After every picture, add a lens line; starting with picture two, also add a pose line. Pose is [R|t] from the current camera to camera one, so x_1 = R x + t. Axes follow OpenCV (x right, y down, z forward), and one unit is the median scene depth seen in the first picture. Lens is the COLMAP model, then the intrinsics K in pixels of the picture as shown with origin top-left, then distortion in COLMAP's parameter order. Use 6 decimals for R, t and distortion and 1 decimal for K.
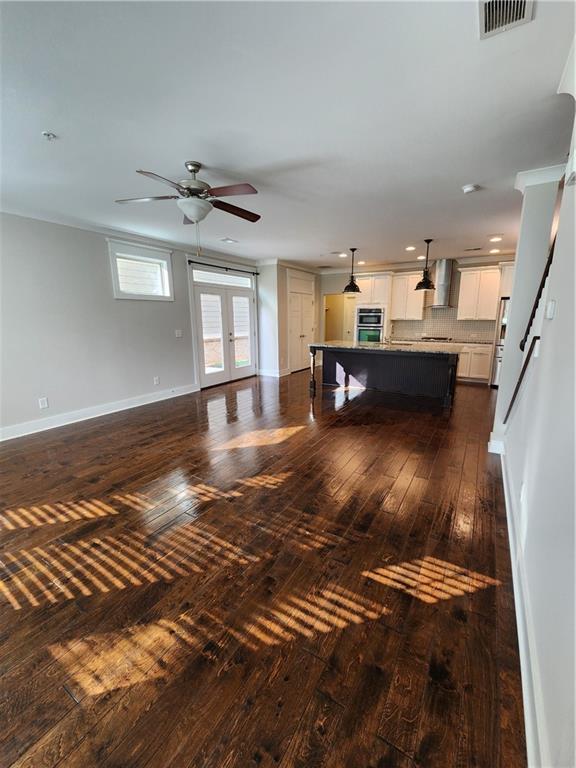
lens RADIAL K [[314.6, 0, 304.2], [0, 314.6, 385.8], [0, 0, 1]] dist [-0.003949, -0.000428]
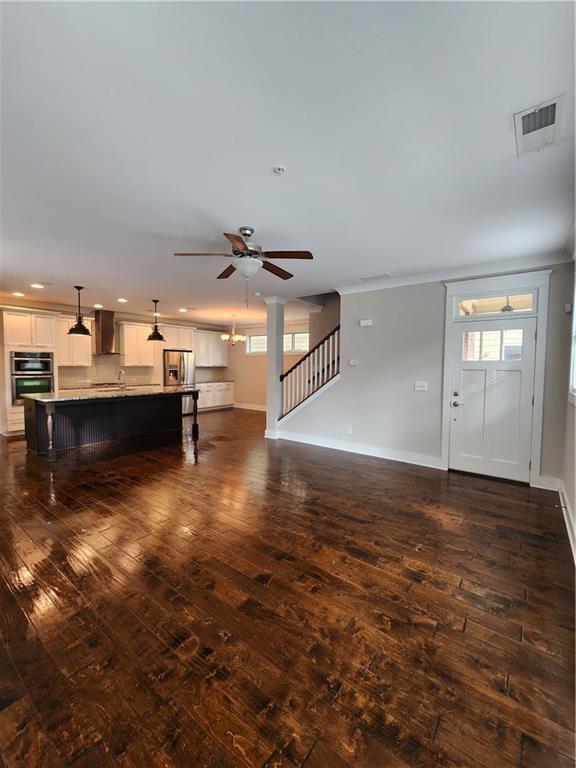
lens RADIAL K [[314.6, 0, 290.5], [0, 314.6, 383.4], [0, 0, 1]] dist [-0.003949, -0.000428]
pose [[0.120877, -0.054076, 0.991193, -0.636587], [0.201634, 0.979037, 0.028823, -0.074191], [-0.971973, 0.196375, 0.129247, 0.346819]]
